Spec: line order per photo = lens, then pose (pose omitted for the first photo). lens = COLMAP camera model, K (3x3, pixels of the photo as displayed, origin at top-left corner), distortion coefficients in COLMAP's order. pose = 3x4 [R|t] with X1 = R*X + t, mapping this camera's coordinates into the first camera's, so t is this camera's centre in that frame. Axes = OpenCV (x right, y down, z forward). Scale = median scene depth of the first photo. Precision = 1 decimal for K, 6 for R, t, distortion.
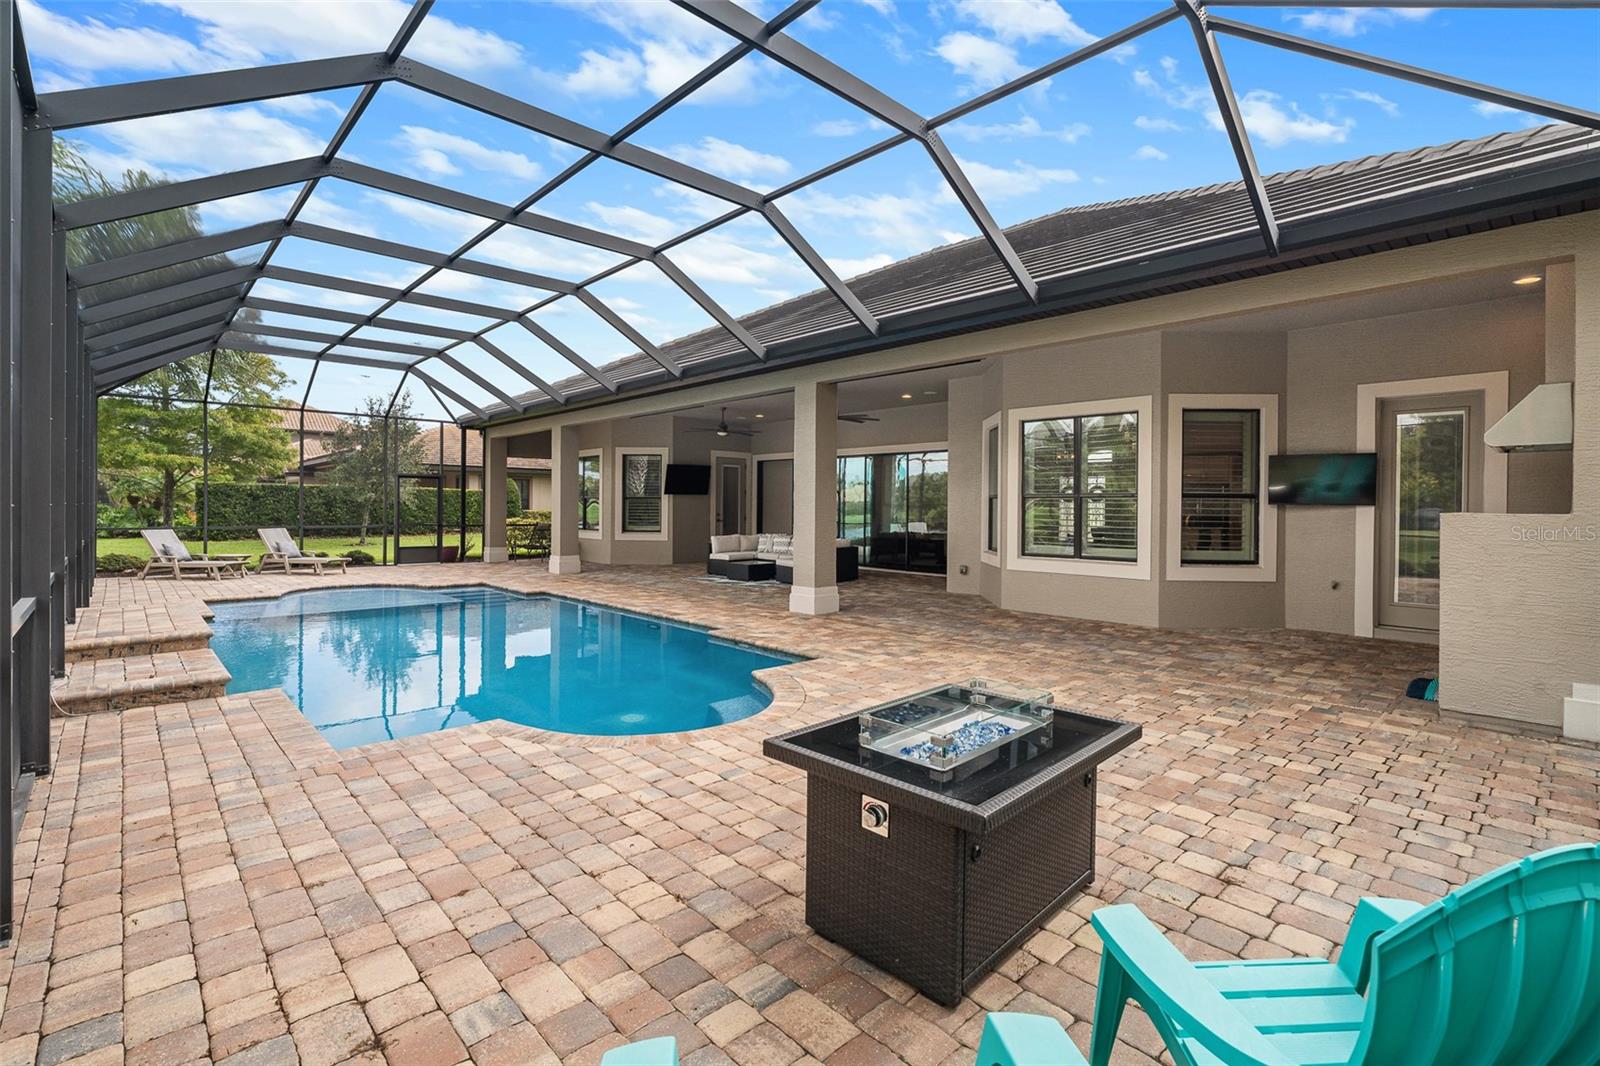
lens RADIAL K [[731.4, 0, 793.3], [0, 731.4, 509.8], [0, 0, 1]] dist [-0.004010, -0.000101]
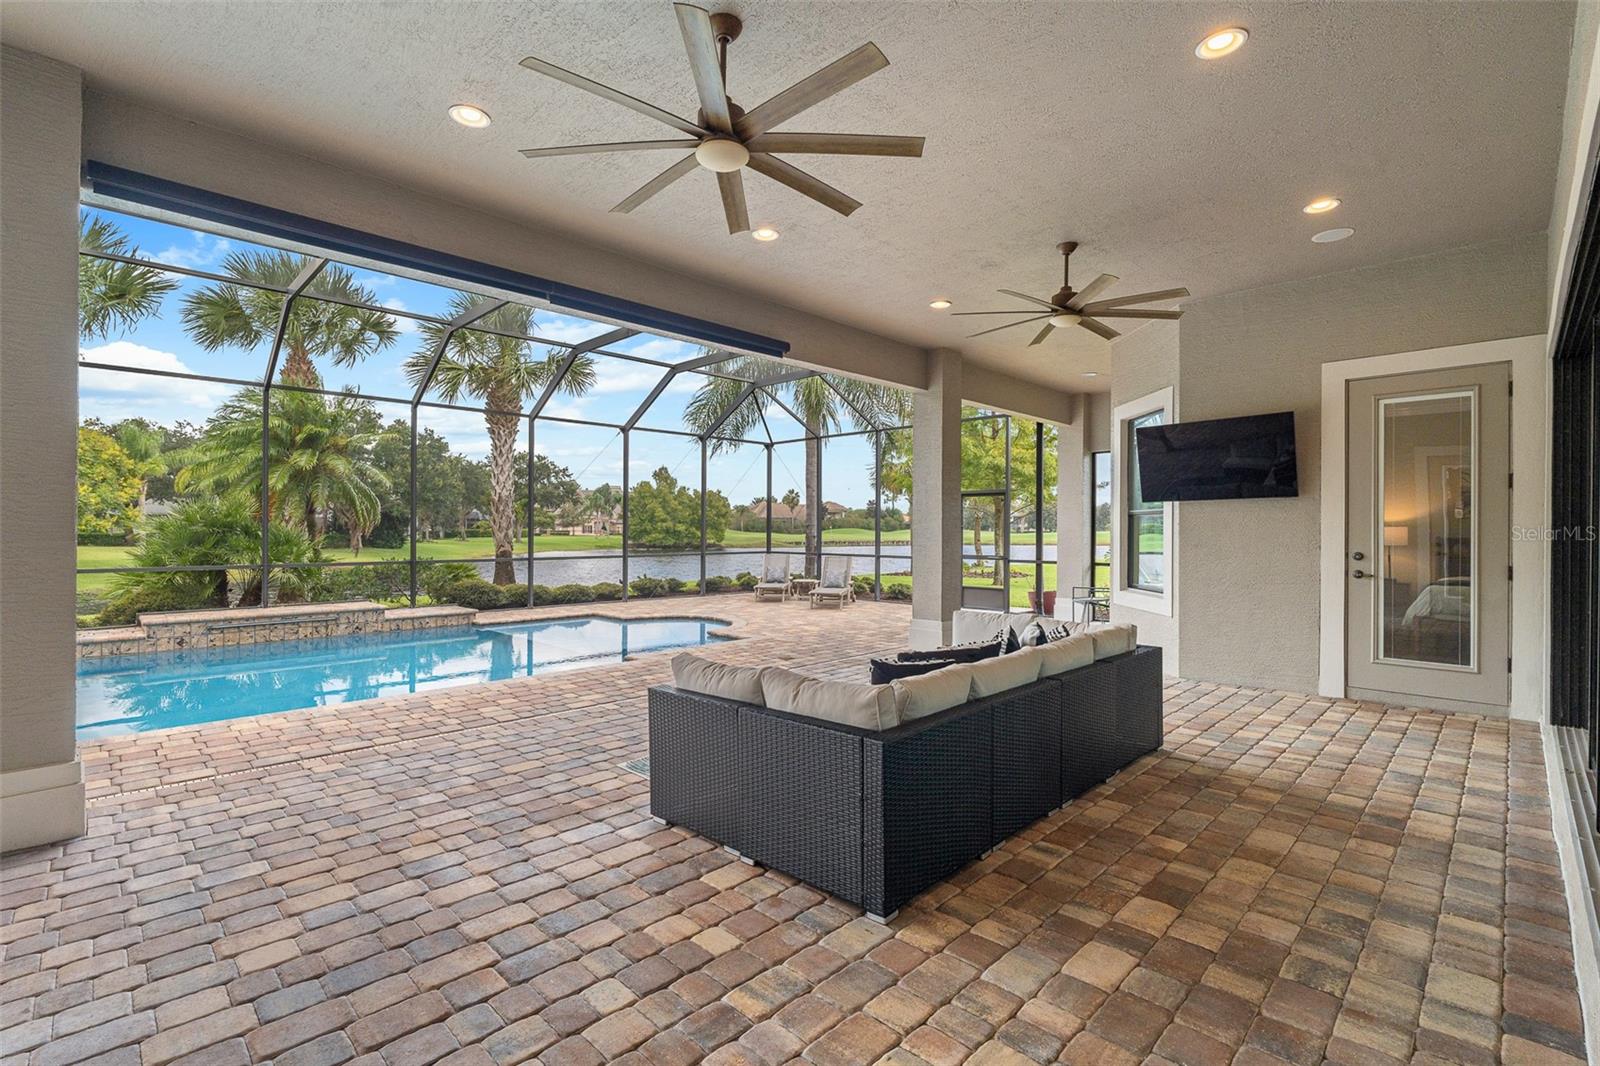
lens RADIAL K [[721.2, 0, 800.0], [0, 721.2, 533.0], [0, 0, 1]] dist [-0.003566, 0.000217]
pose [[0.035358, -0.004374, -0.999365, 0.288196], [-0.005645, 0.999974, -0.004576, -0.000845], [0.999359, 0.005803, 0.035332, 1.042409]]
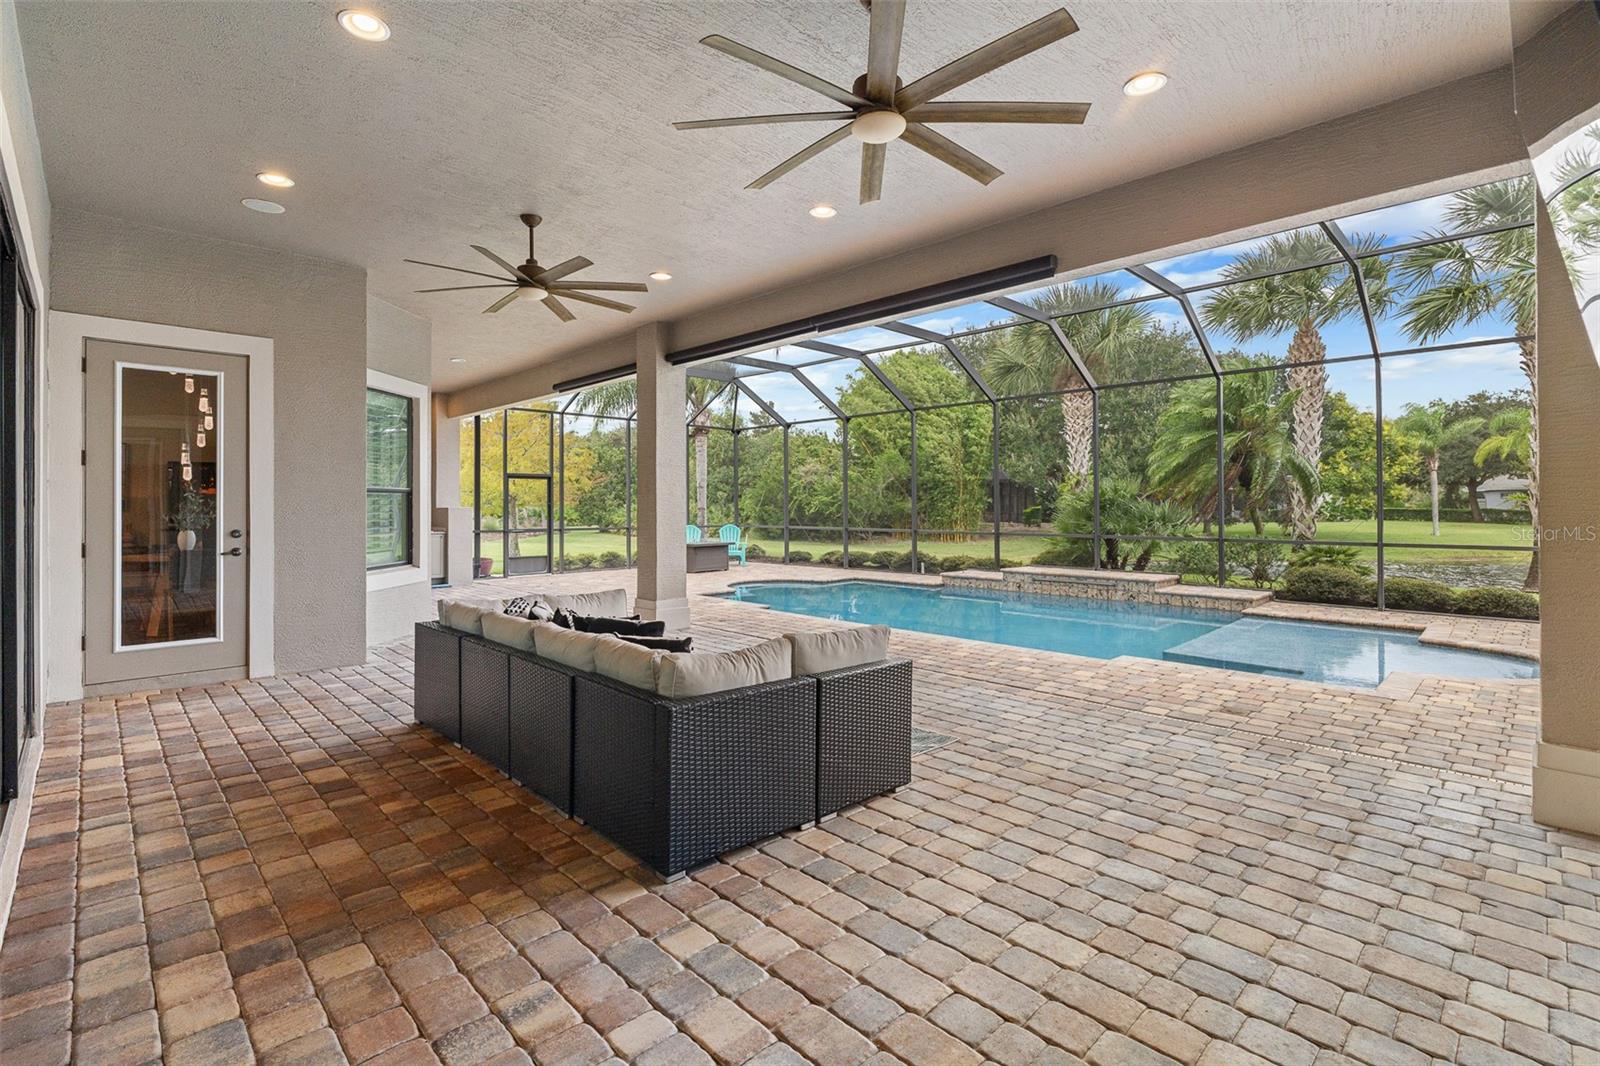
lens RADIAL K [[726.4, 0, 796.8], [0, 726.4, 505.2], [0, 0, 1]] dist [-0.003547, -0.001048]
pose [[-0.999806, -0.005917, -0.018784, -0.087823], [-0.005965, 0.999979, 0.002502, -0.006402], [0.018769, 0.002614, -0.999820, 1.436450]]
